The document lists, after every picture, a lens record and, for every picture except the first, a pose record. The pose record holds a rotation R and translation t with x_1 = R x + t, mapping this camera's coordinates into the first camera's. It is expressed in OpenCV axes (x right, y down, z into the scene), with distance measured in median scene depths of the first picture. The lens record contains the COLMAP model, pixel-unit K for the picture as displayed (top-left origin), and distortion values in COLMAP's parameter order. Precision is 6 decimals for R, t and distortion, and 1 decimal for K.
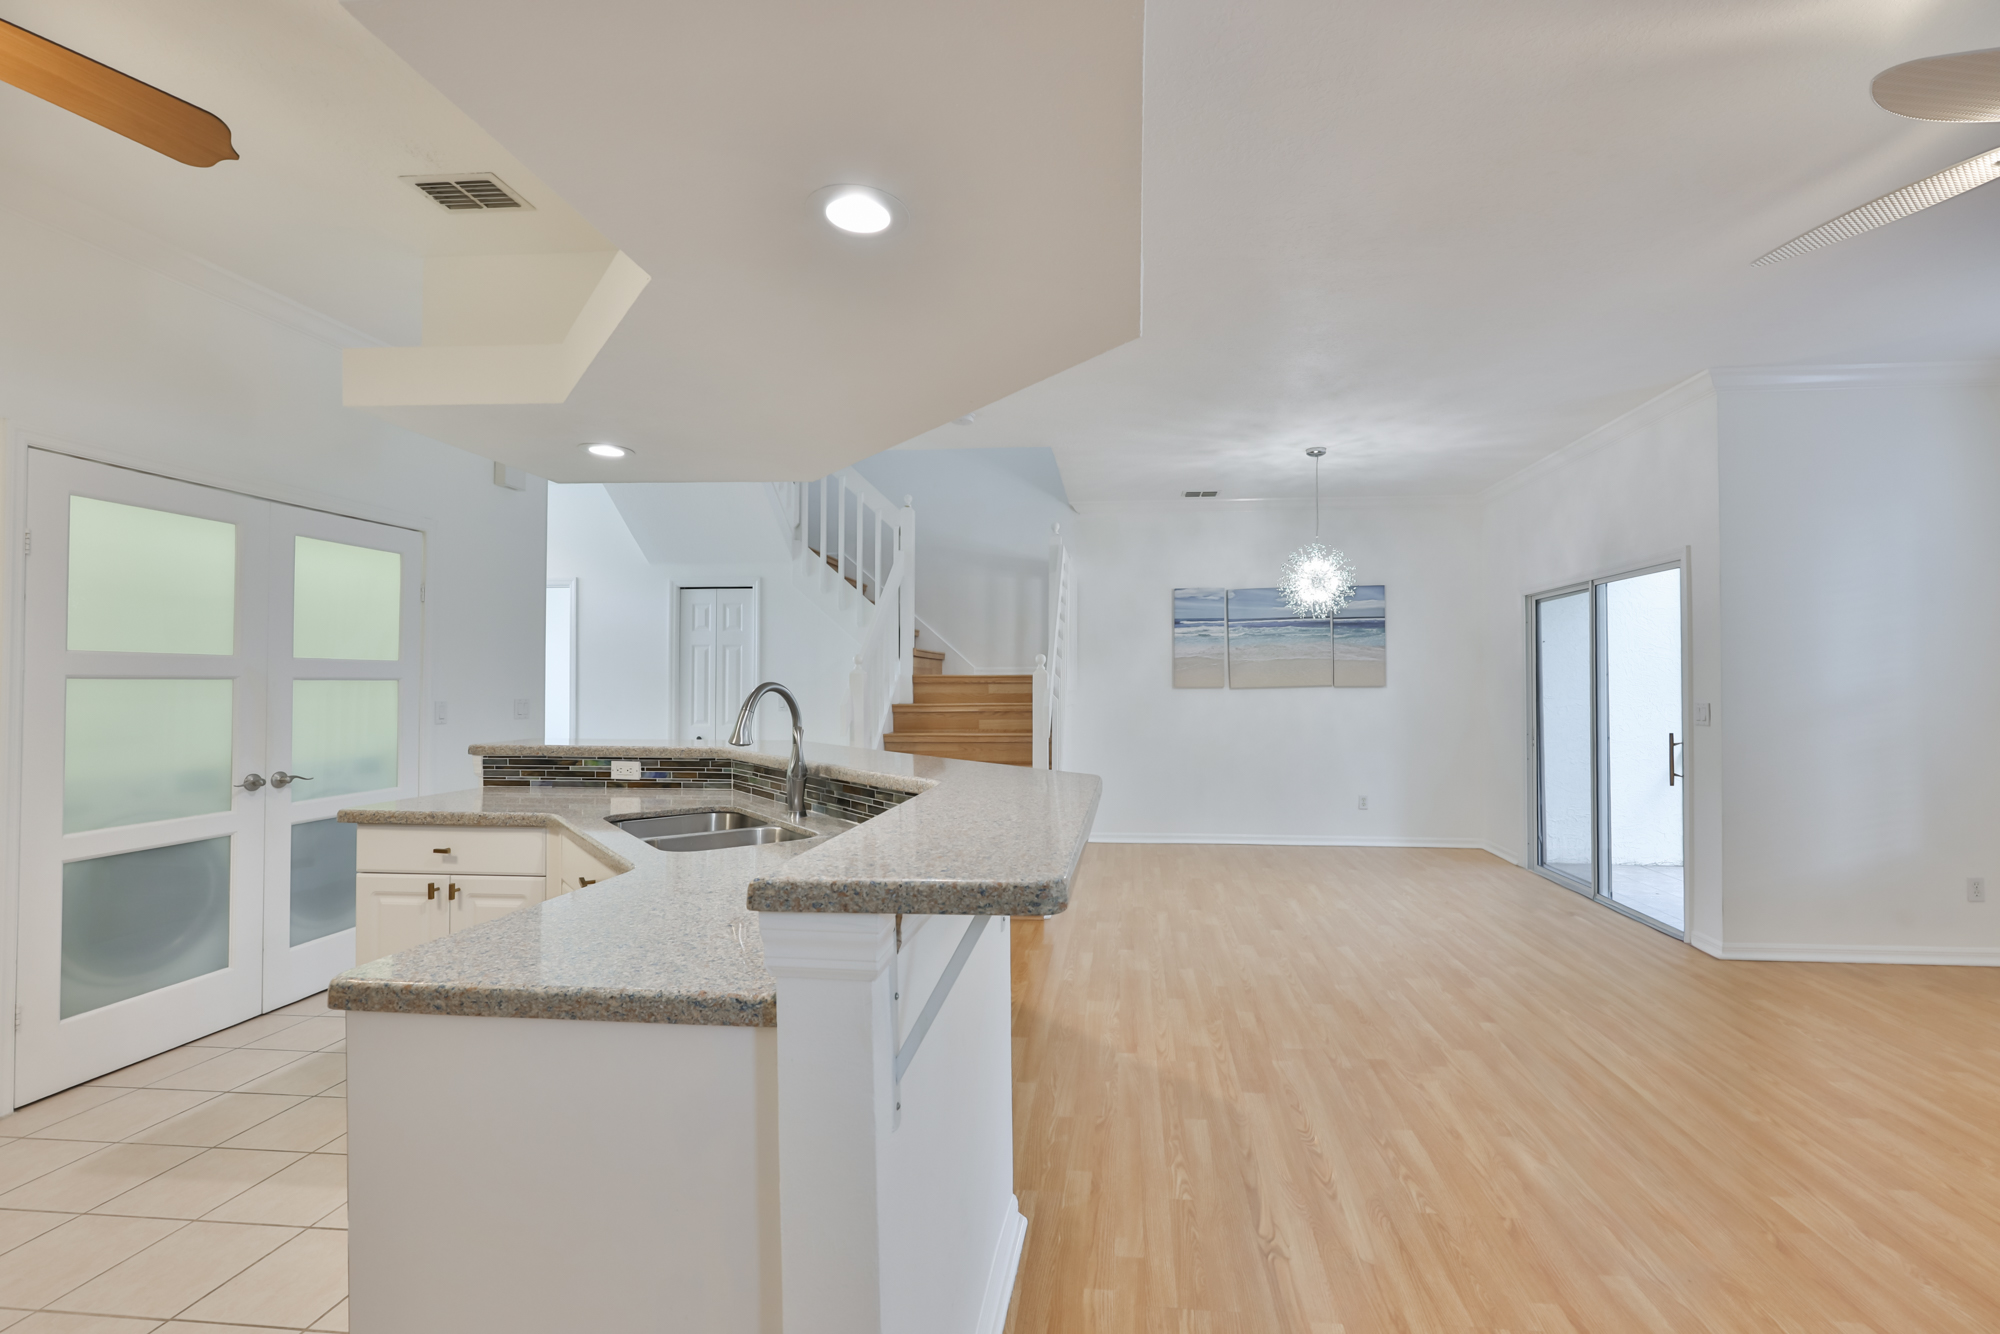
lens RADIAL K [[870.1, 0, 1045.1], [0, 870.1, 668.1], [0, 0, 1]] dist [-0.004109, 0.001366]
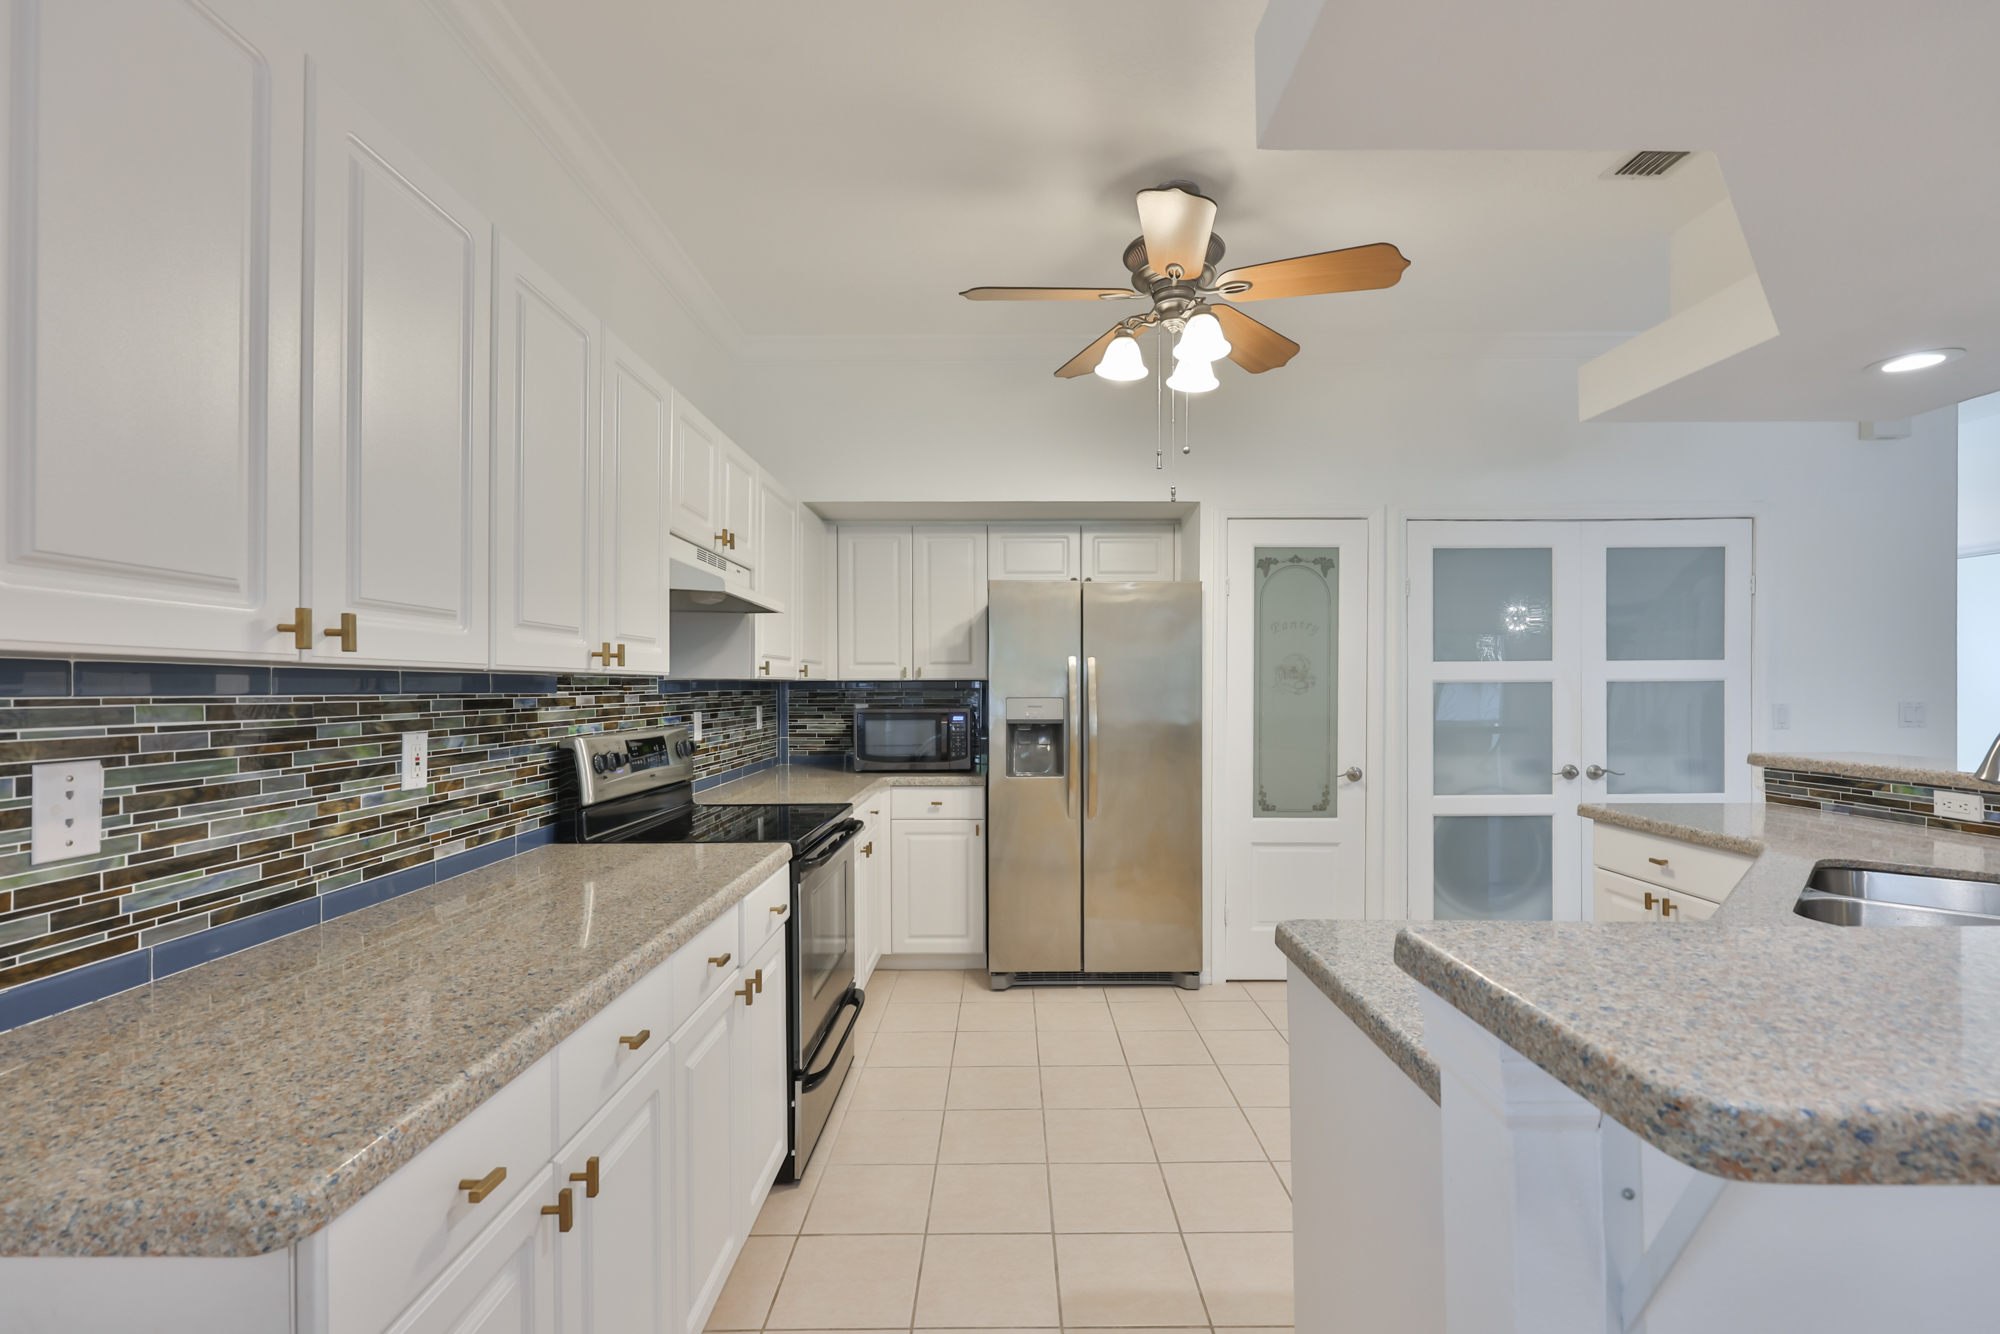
lens RADIAL K [[856.0, 0, 1009.0], [0, 856.0, 691.8], [0, 0, 1]] dist [-0.004620, 0.000612]
pose [[0.091018, 0.003681, -0.995842, 0.123026], [0.025338, 0.999661, 0.006011, 0.001703], [0.995527, -0.025780, 0.090894, 0.161419]]
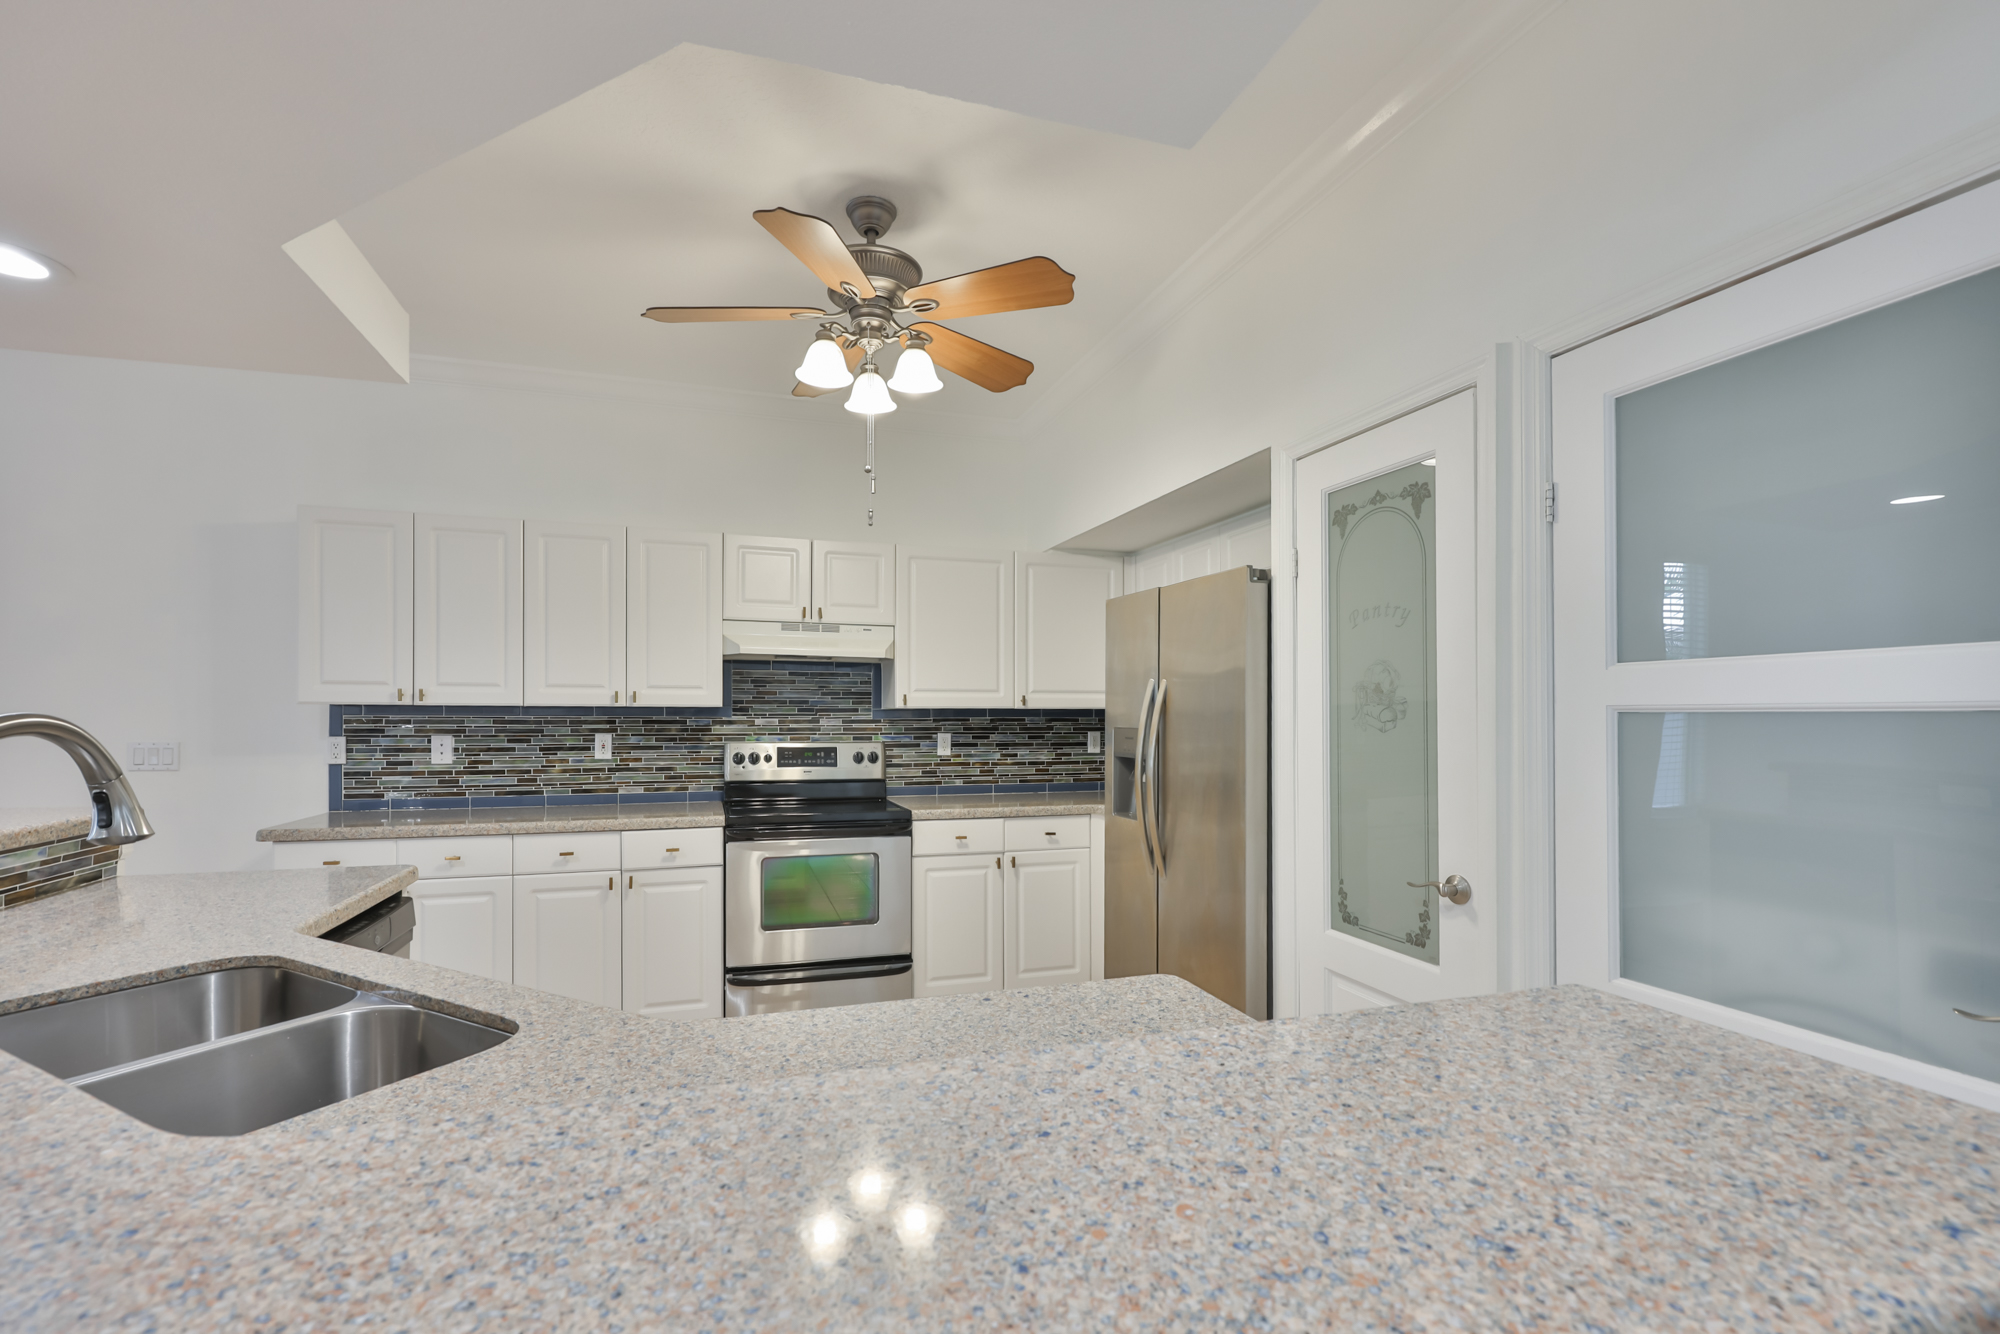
lens RADIAL K [[870.1, 0, 973.6], [0, 870.1, 716.3], [0, 0, 1]] dist [-0.004109, 0.001366]
pose [[-0.919837, -0.003830, -0.392283, -0.387236], [0.003811, 0.999818, -0.018697, 0.019362], [0.392283, -0.018693, -0.919655, 1.060711]]
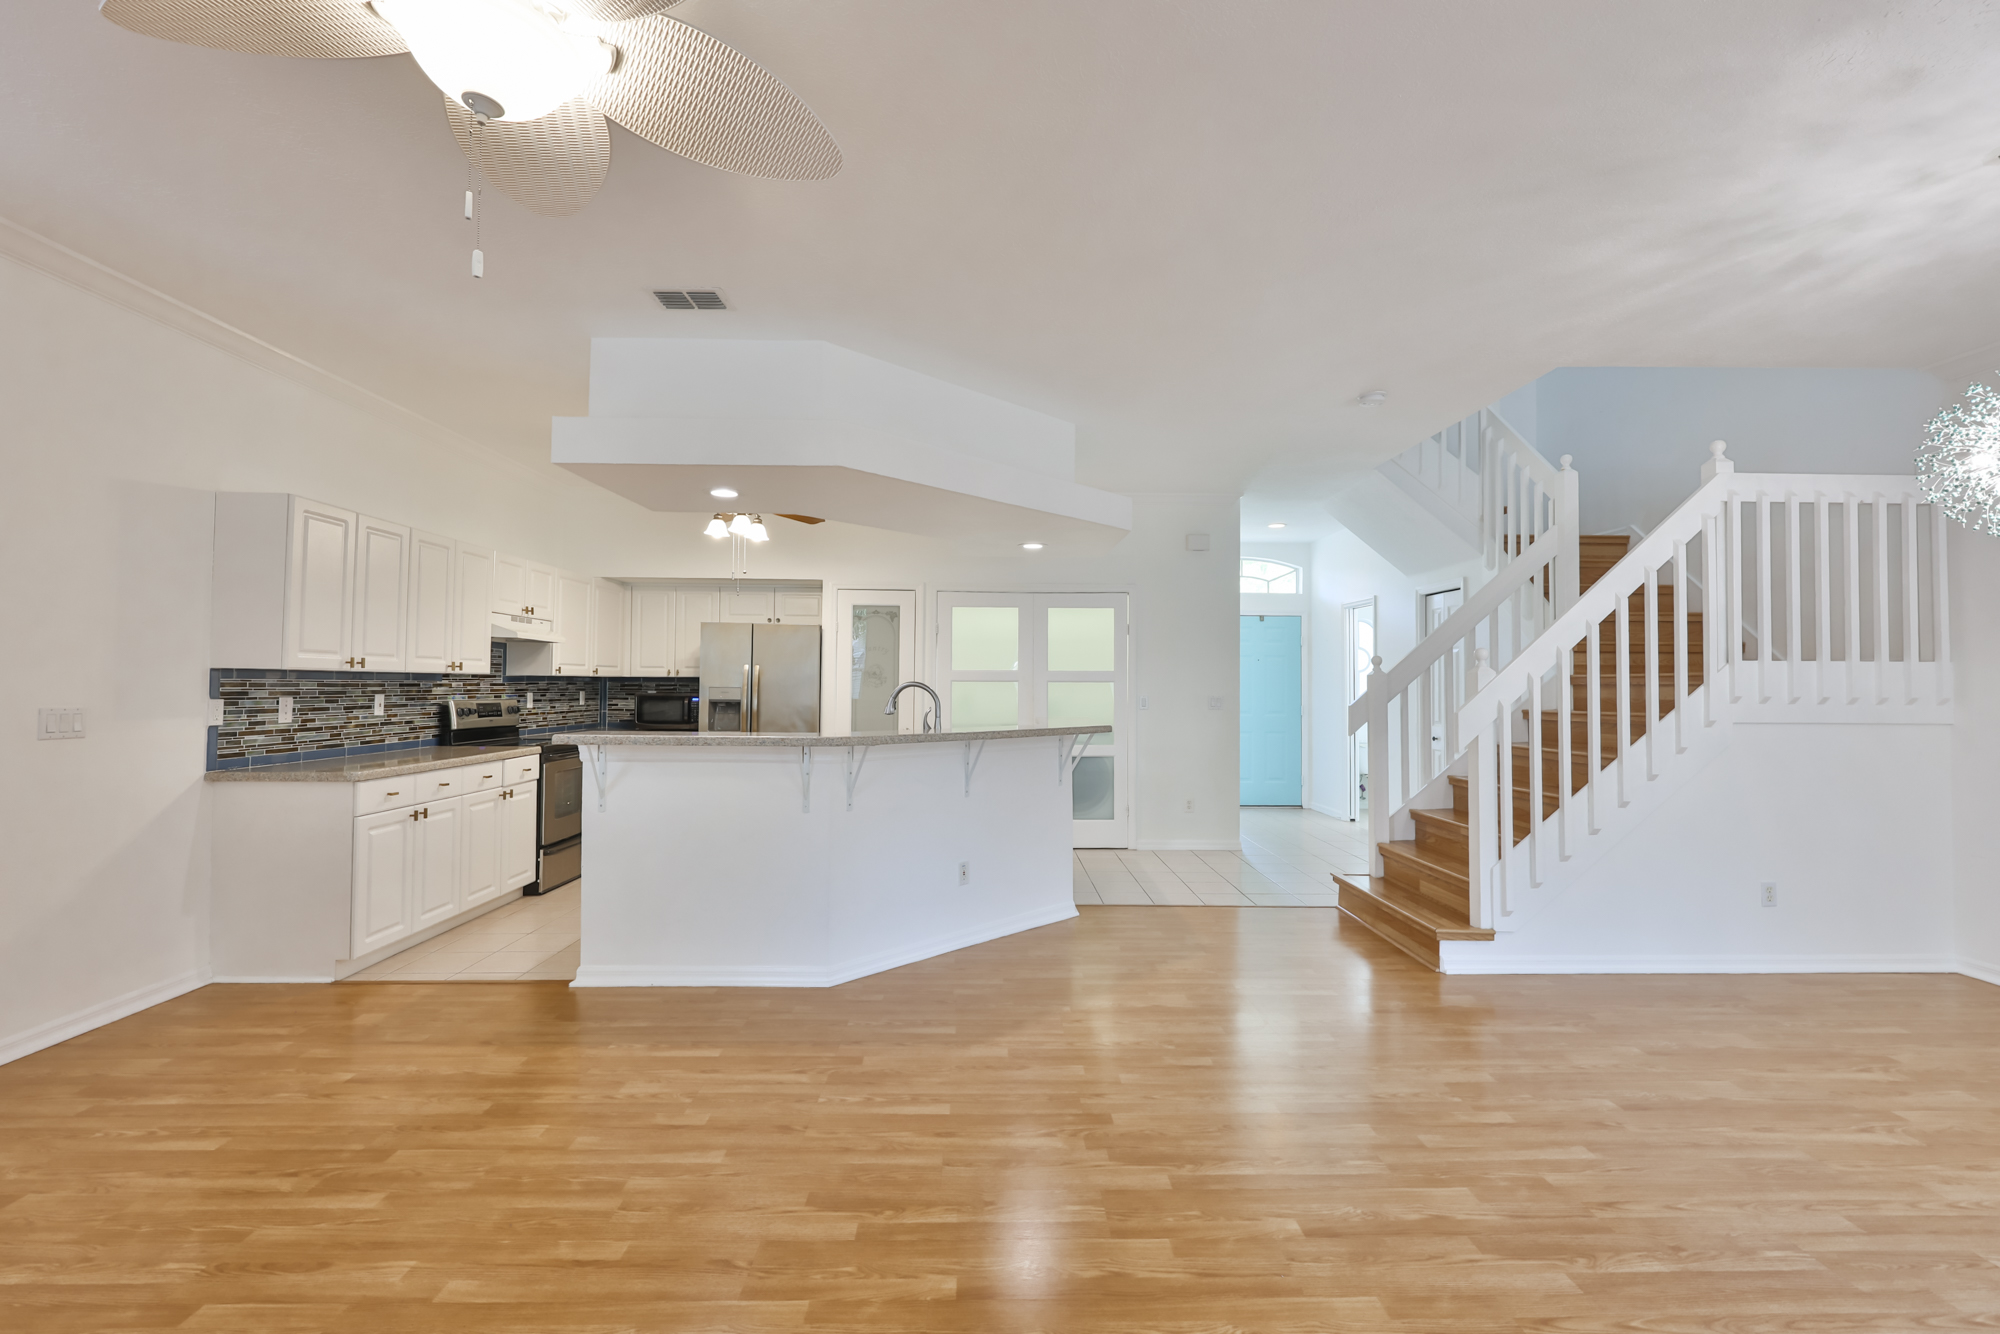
lens RADIAL K [[870.1, 0, 999.1], [0, 870.1, 662.2], [0, 0, 1]] dist [-0.004109, 0.001366]
pose [[0.105550, -0.026012, -0.994074, 1.040654], [0.013761, 0.999600, -0.024695, 0.015472], [0.994319, -0.011072, 0.105866, 0.676246]]
